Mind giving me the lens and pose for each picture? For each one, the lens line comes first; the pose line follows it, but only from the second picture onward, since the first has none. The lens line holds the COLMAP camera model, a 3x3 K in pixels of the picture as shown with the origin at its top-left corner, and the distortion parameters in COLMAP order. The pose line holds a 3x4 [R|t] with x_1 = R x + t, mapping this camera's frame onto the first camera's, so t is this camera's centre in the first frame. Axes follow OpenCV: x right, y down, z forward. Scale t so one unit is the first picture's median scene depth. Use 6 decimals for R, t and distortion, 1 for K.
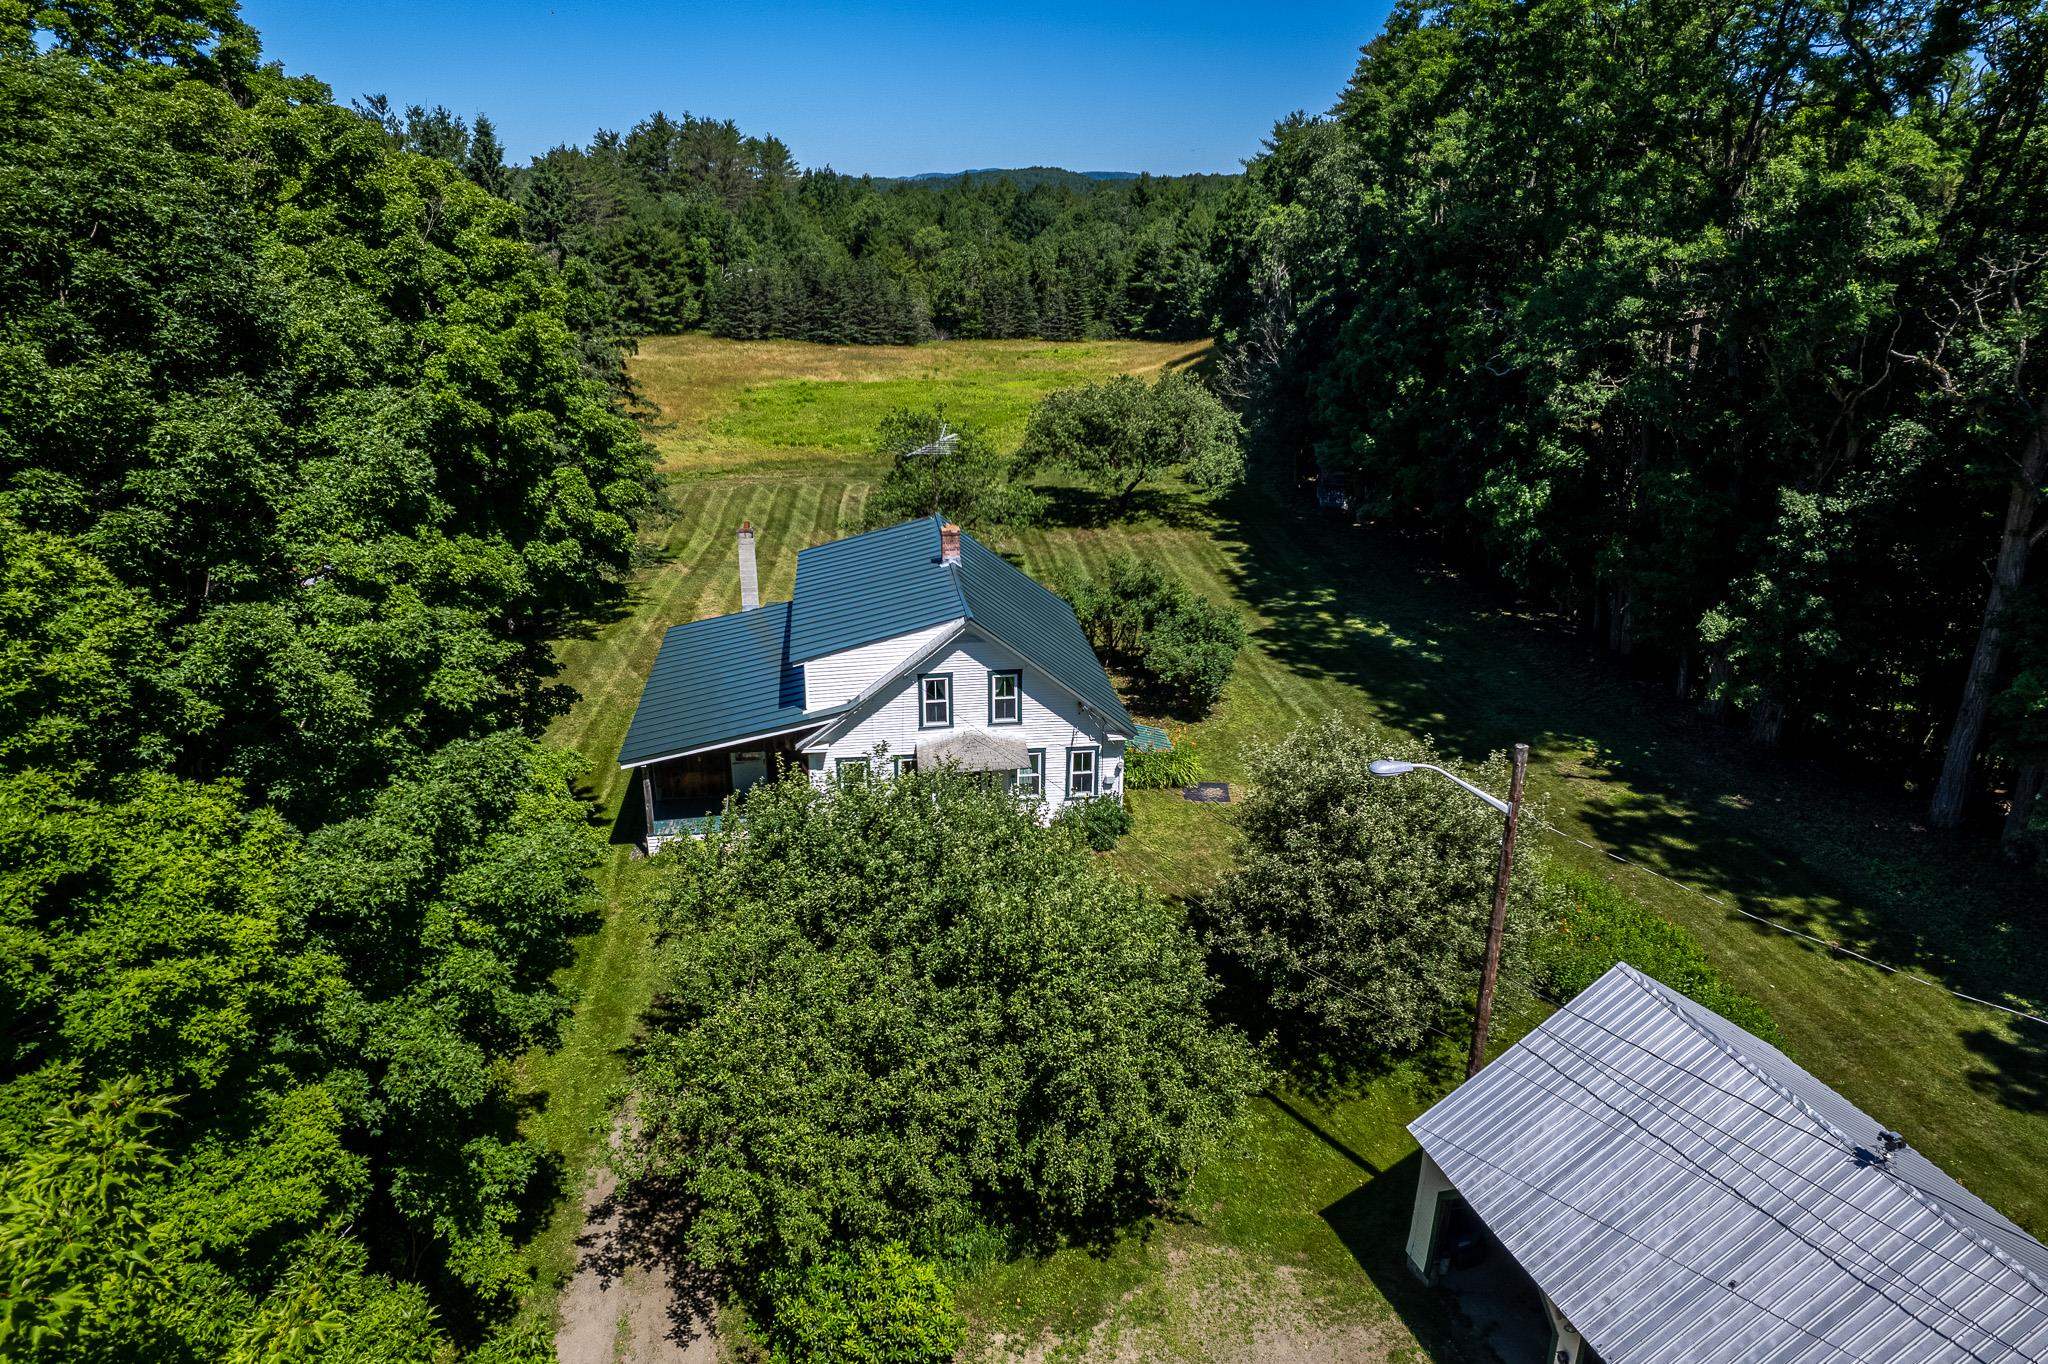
lens RADIAL K [[1524.8, 0, 1059.0], [0, 1524.8, 681.7], [0, 0, 1]] dist [-0.104998, 0.120528]
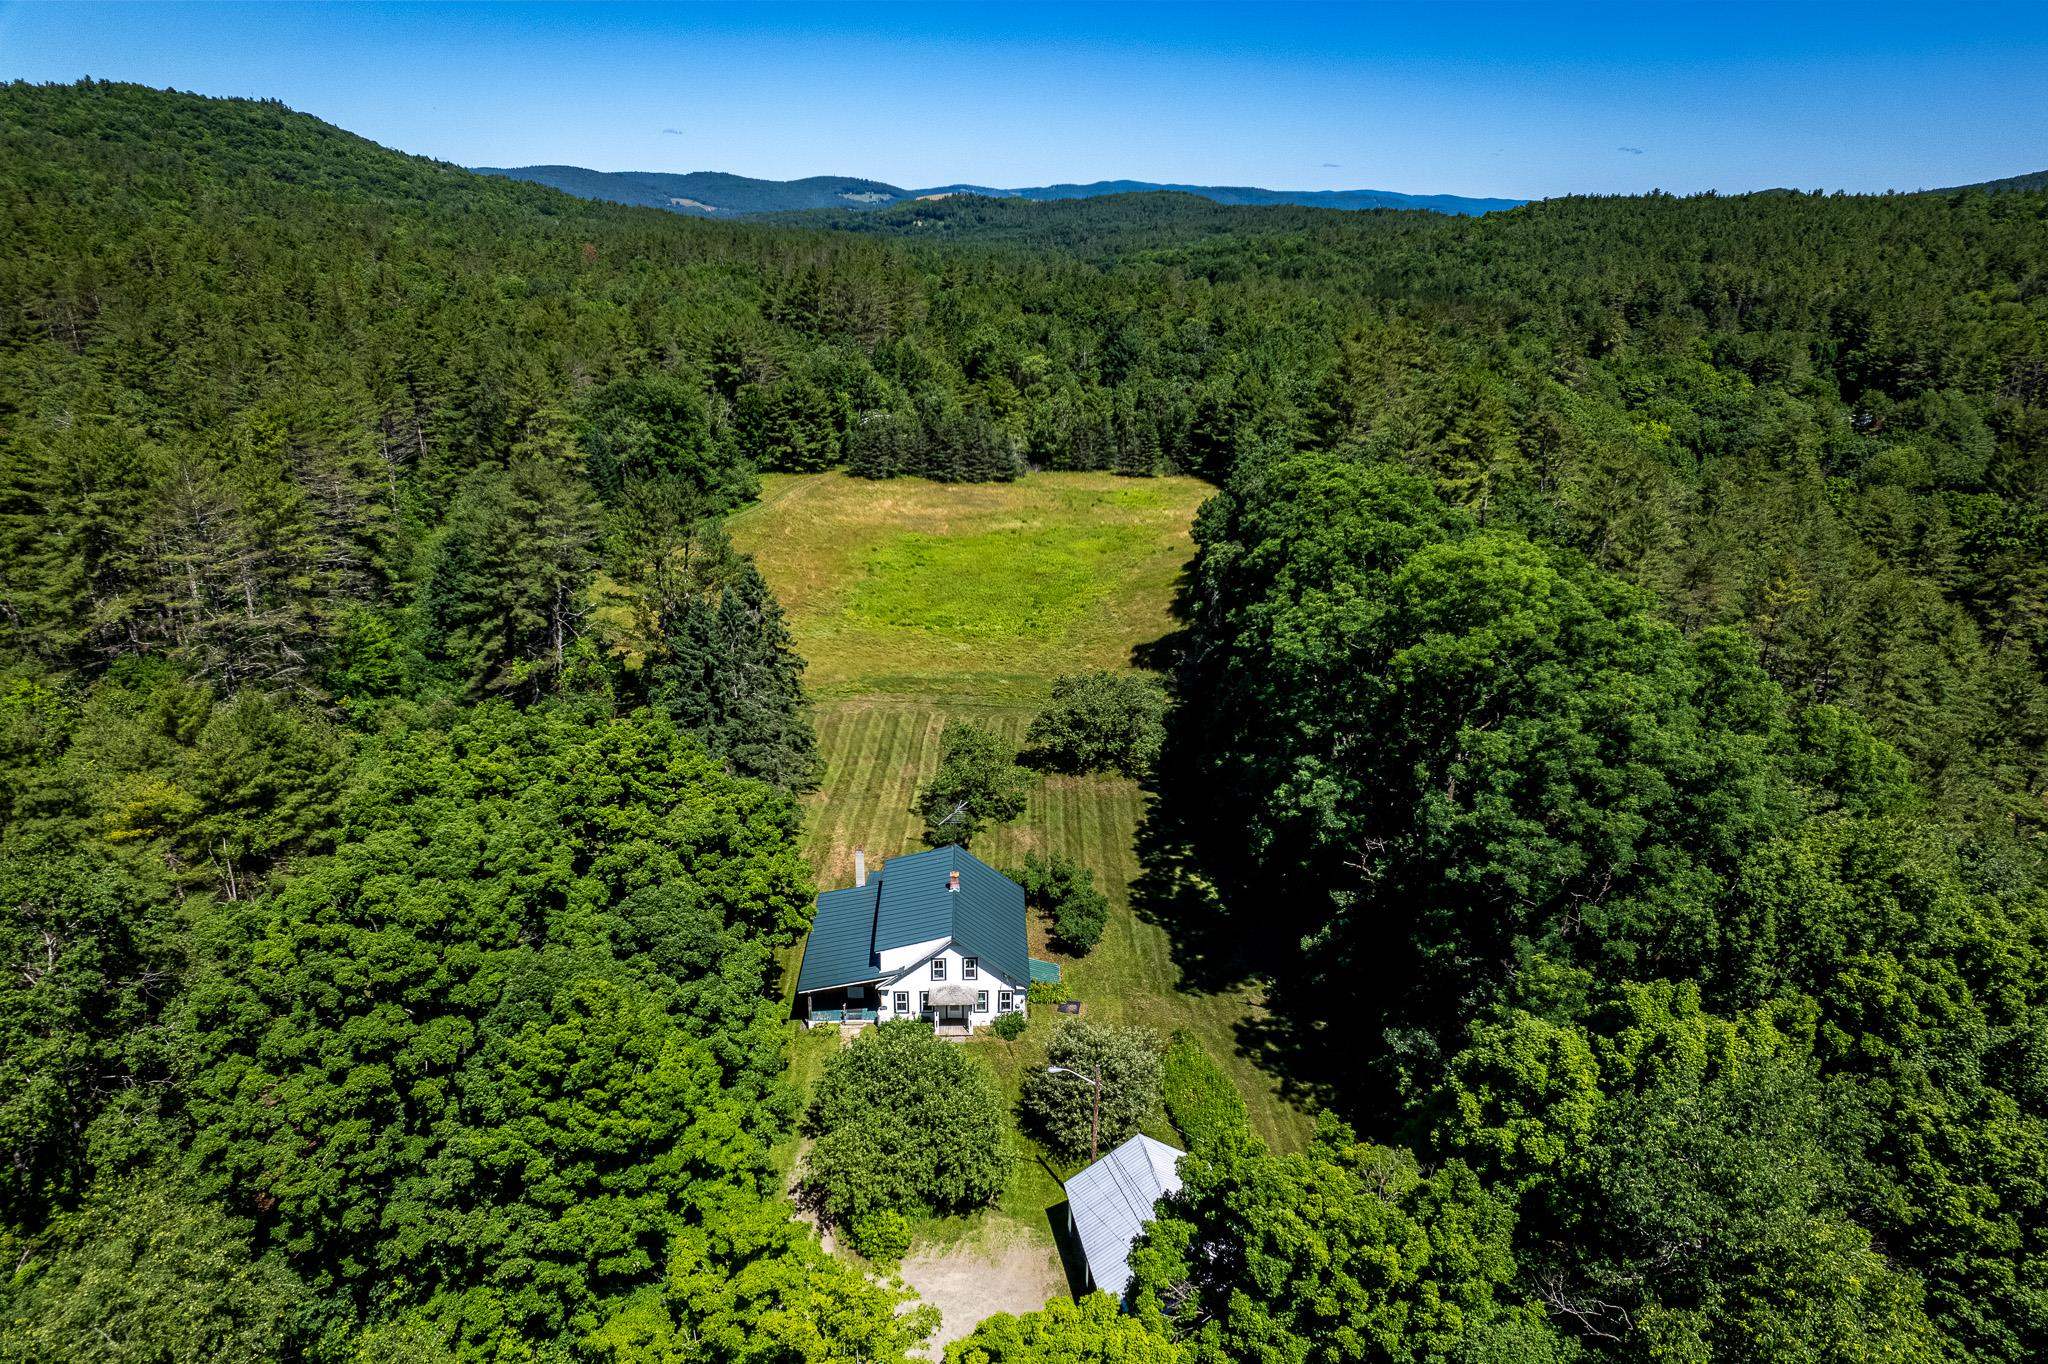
lens RADIAL K [[1524.8, 0, 1059.0], [0, 1524.8, 681.7], [0, 0, 1]] dist [-0.104998, 0.120528]
pose [[0.995820, 0.042583, -0.080805, 0.253126], [-0.040940, 0.998922, 0.021885, -0.457874], [0.081650, -0.018486, 0.996490, -1.177439]]
